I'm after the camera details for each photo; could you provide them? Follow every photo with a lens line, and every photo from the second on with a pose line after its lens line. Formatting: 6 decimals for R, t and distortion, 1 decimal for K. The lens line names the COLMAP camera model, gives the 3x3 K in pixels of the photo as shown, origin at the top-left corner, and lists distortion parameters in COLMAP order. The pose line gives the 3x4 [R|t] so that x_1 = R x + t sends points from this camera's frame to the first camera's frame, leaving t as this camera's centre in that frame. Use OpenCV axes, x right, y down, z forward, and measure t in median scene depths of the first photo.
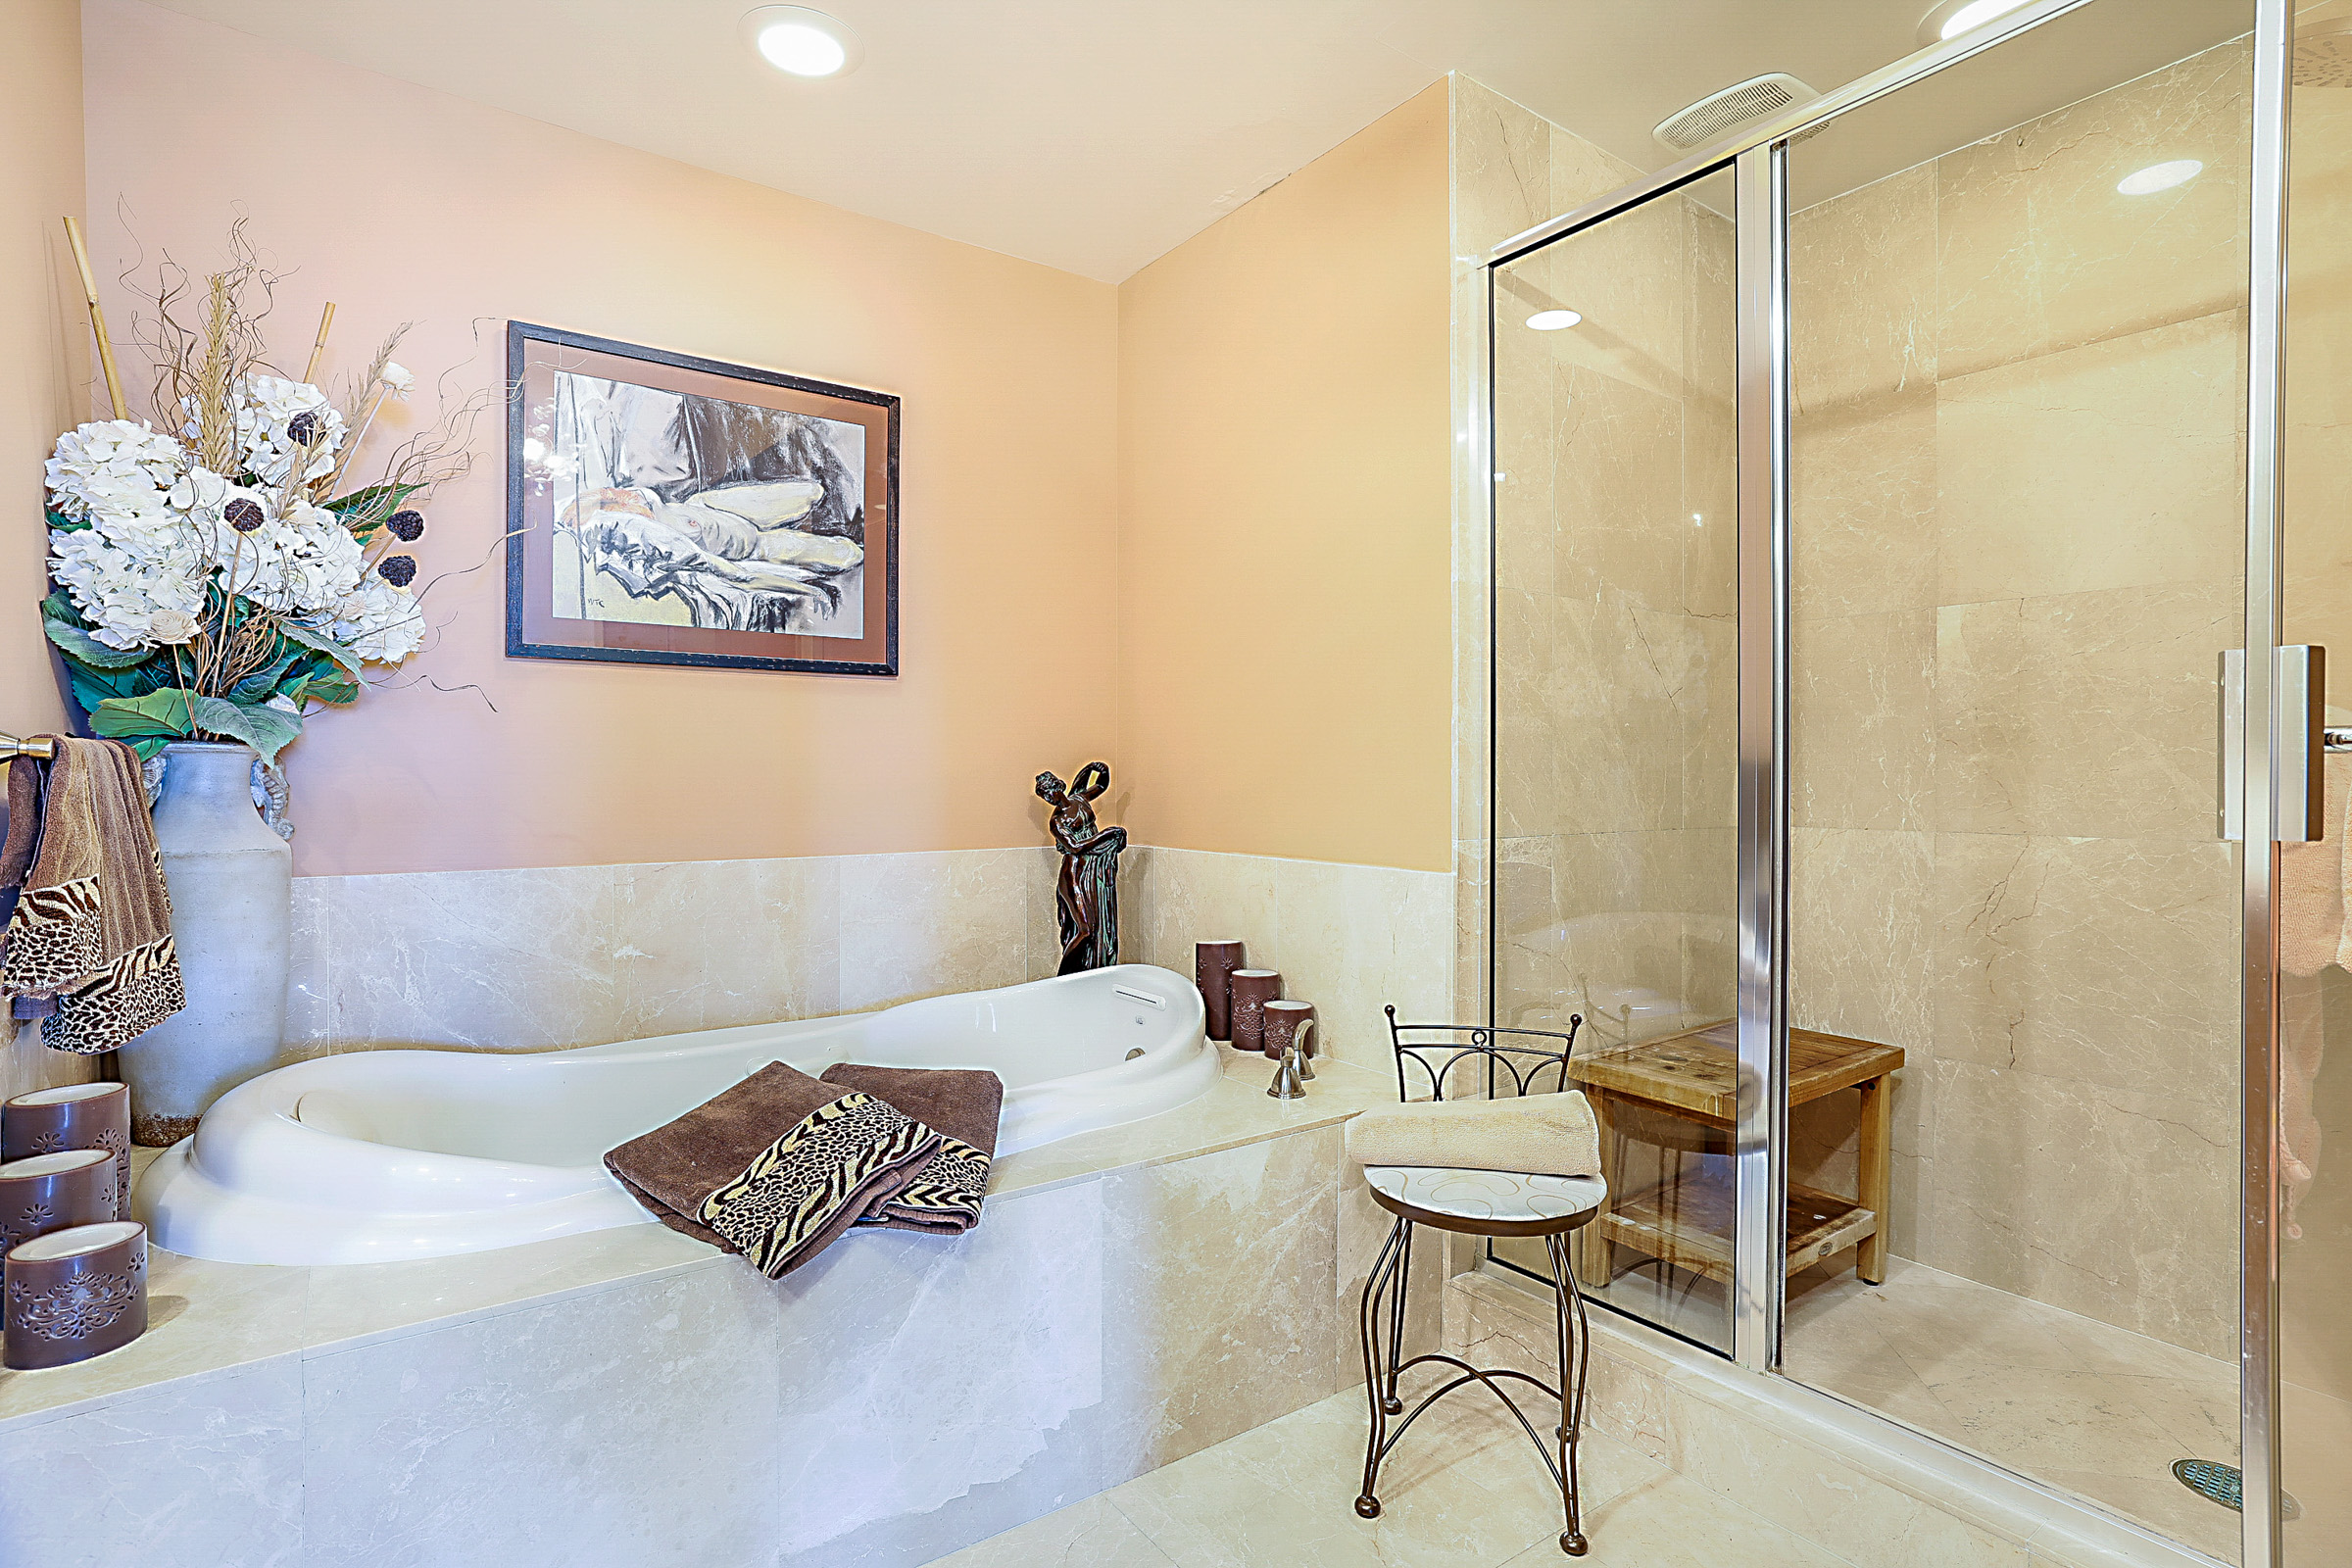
lens RADIAL K [[1175.1, 0, 1199.0], [0, 1175.1, 784.8], [0, 0, 1]] dist [-0.026933, 0.017204]
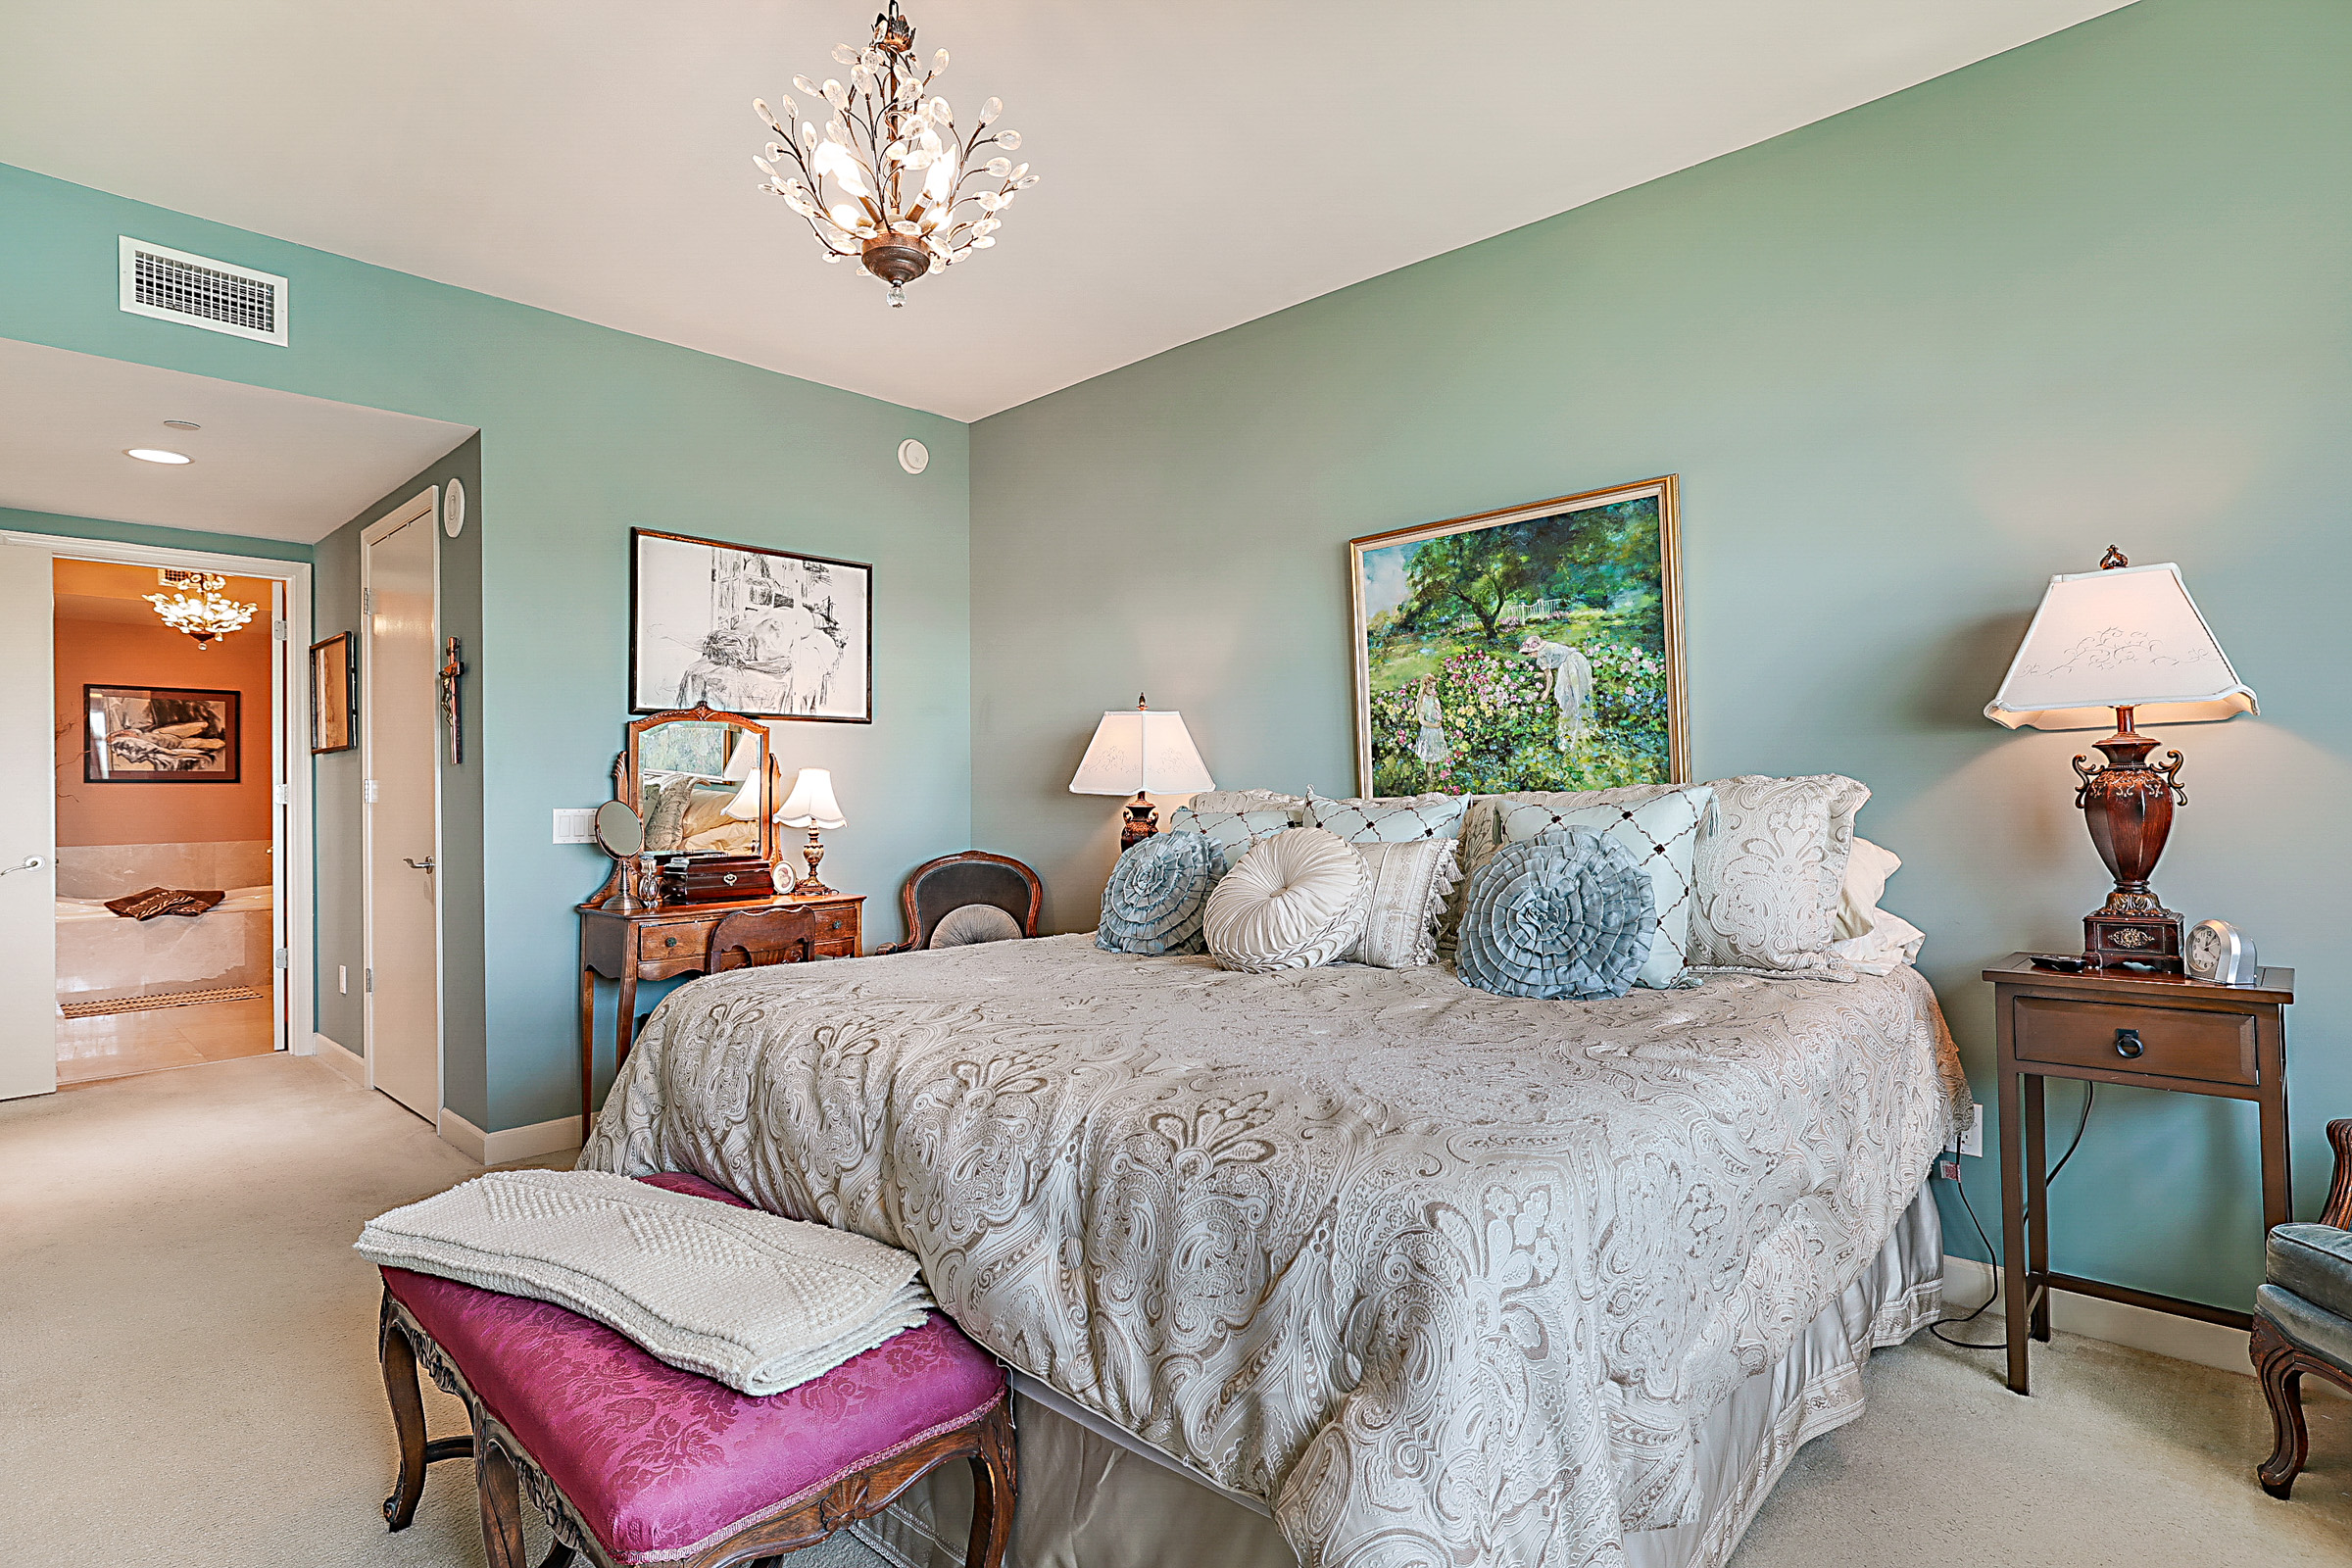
lens RADIAL K [[1175.1, 0, 1196.5], [0, 1175.1, 789.2], [0, 0, 1]] dist [-0.026933, 0.017204]
pose [[0.979339, -0.008372, 0.202053, 2.277399], [0.011872, 0.999800, -0.016115, 0.000556], [-0.201878, 0.018181, 0.979242, -3.571069]]
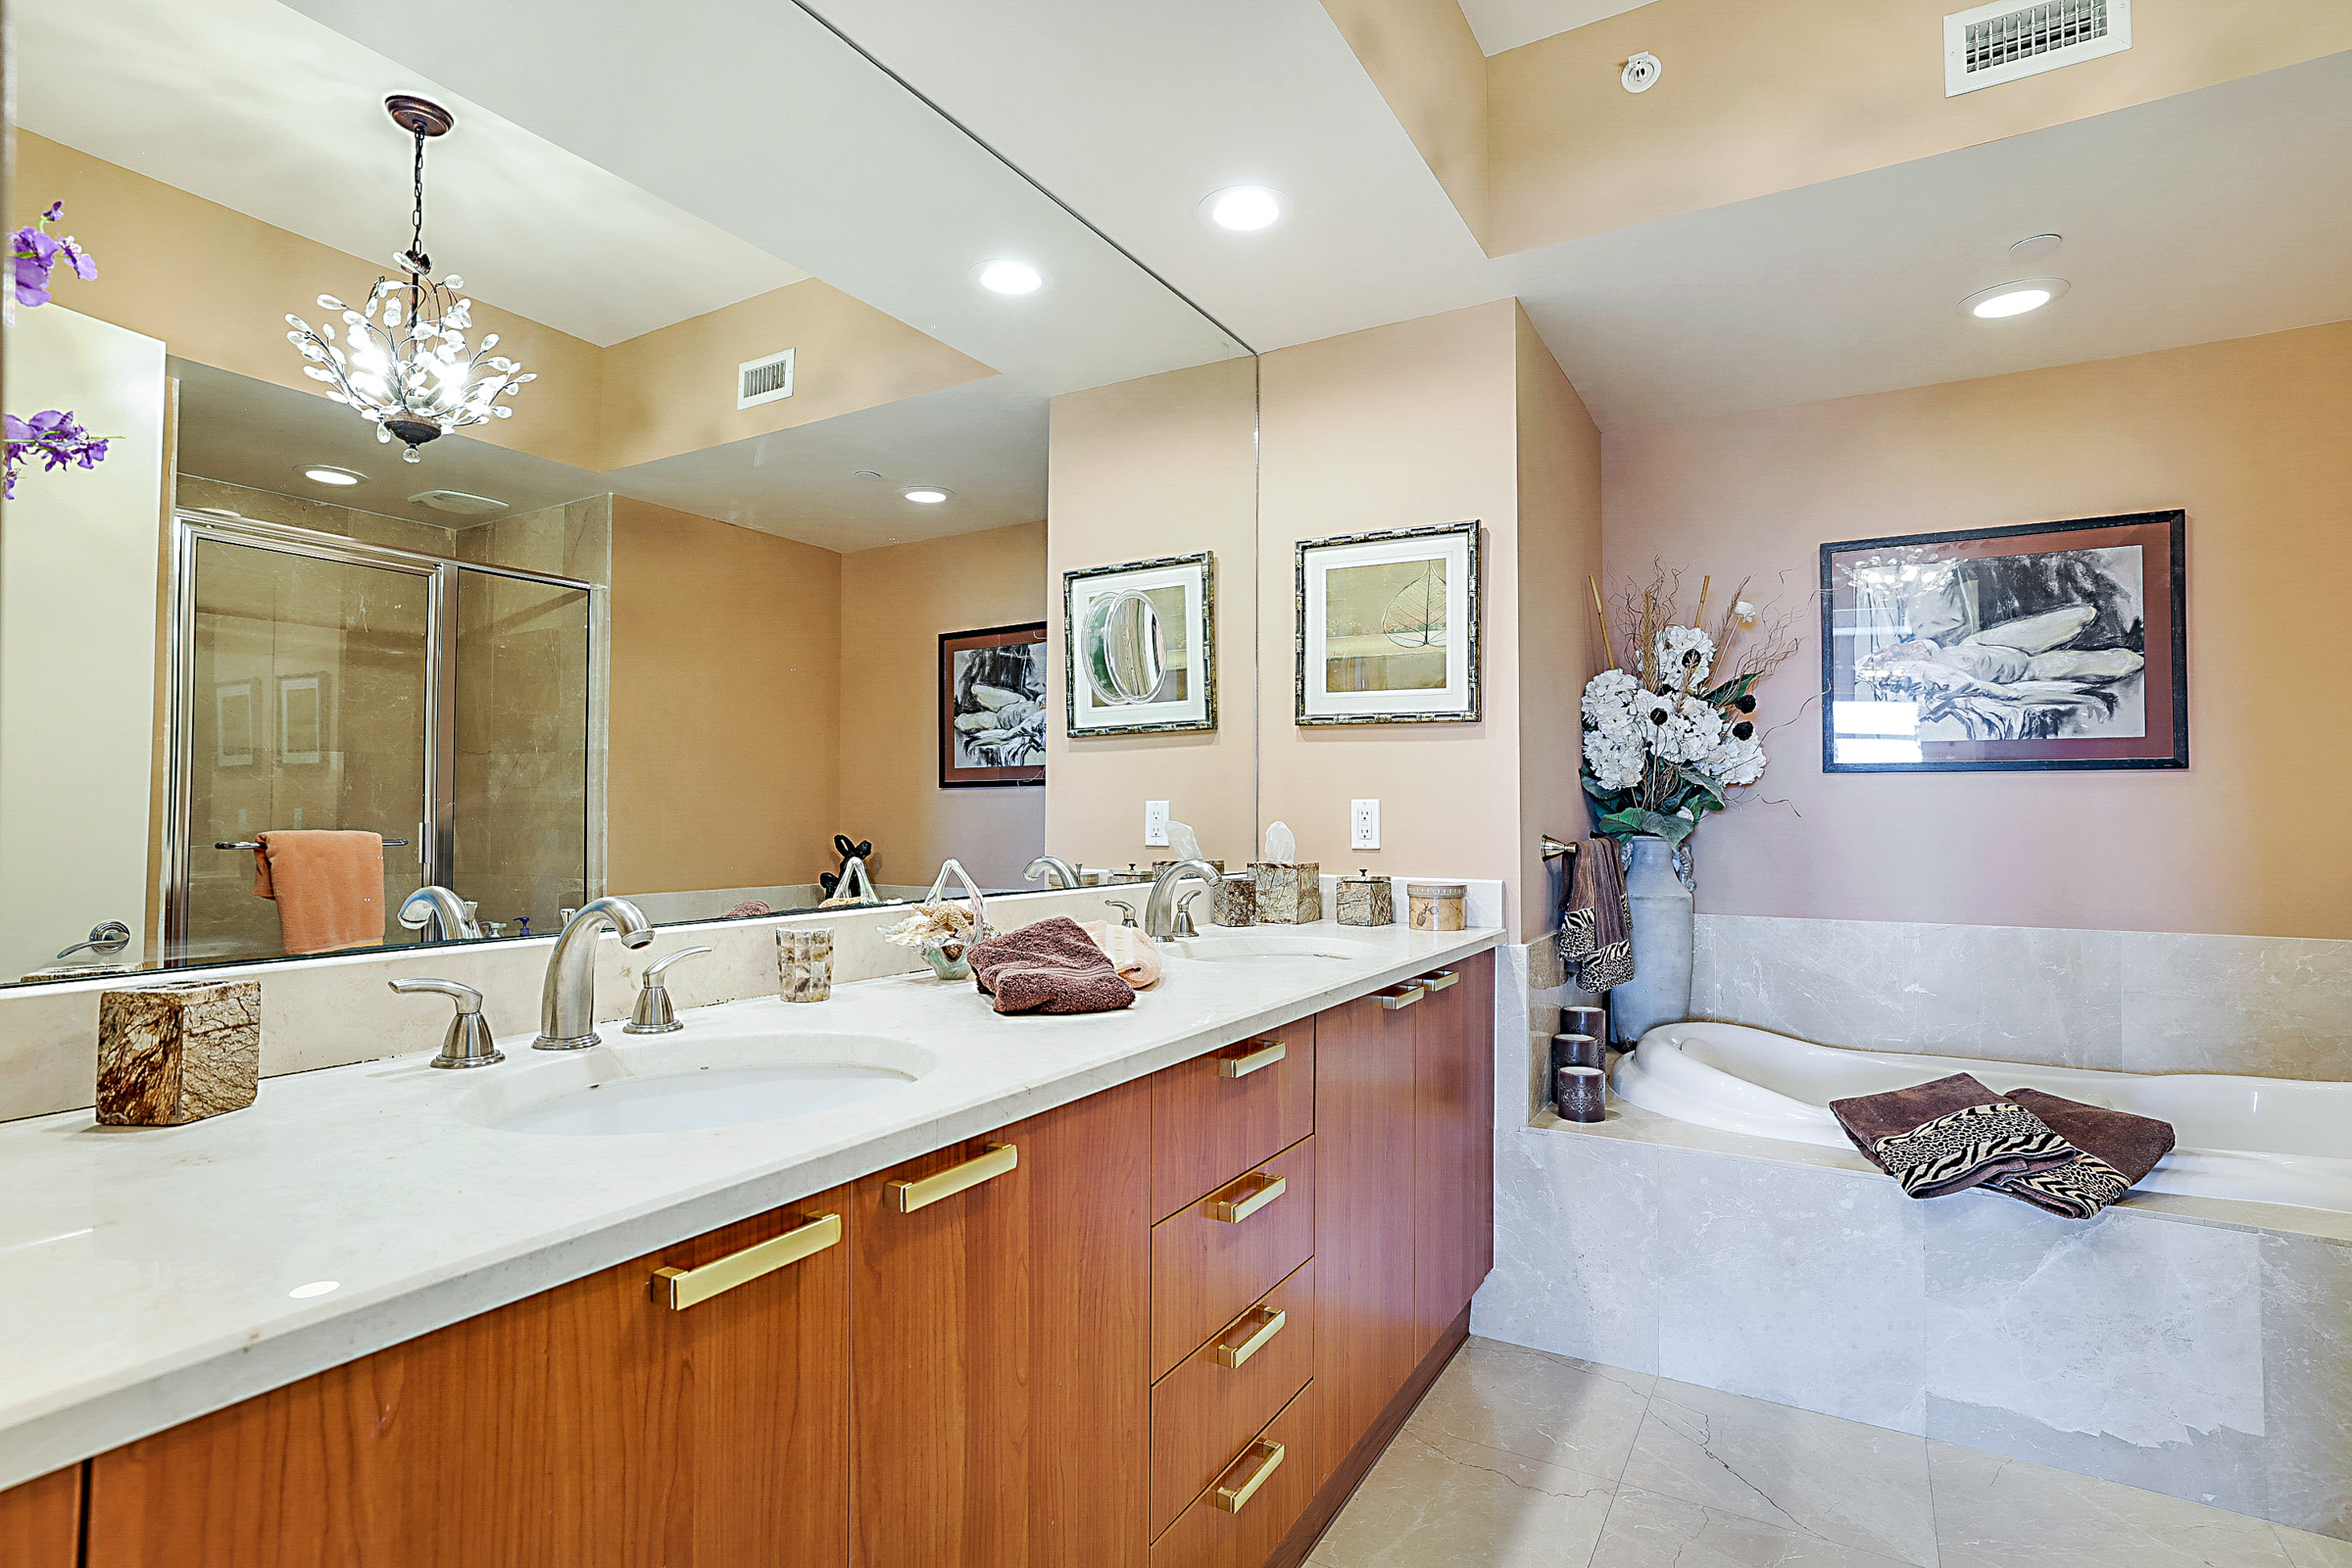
lens RADIAL K [[1175.1, 0, 1160.9], [0, 1175.1, 785.2], [0, 0, 1]] dist [-0.026933, 0.017204]
pose [[0.398478, -0.021888, -0.916917, 0.502179], [-0.011316, 0.999522, -0.028777, -0.052879], [0.917108, 0.021843, 0.398040, -0.411842]]
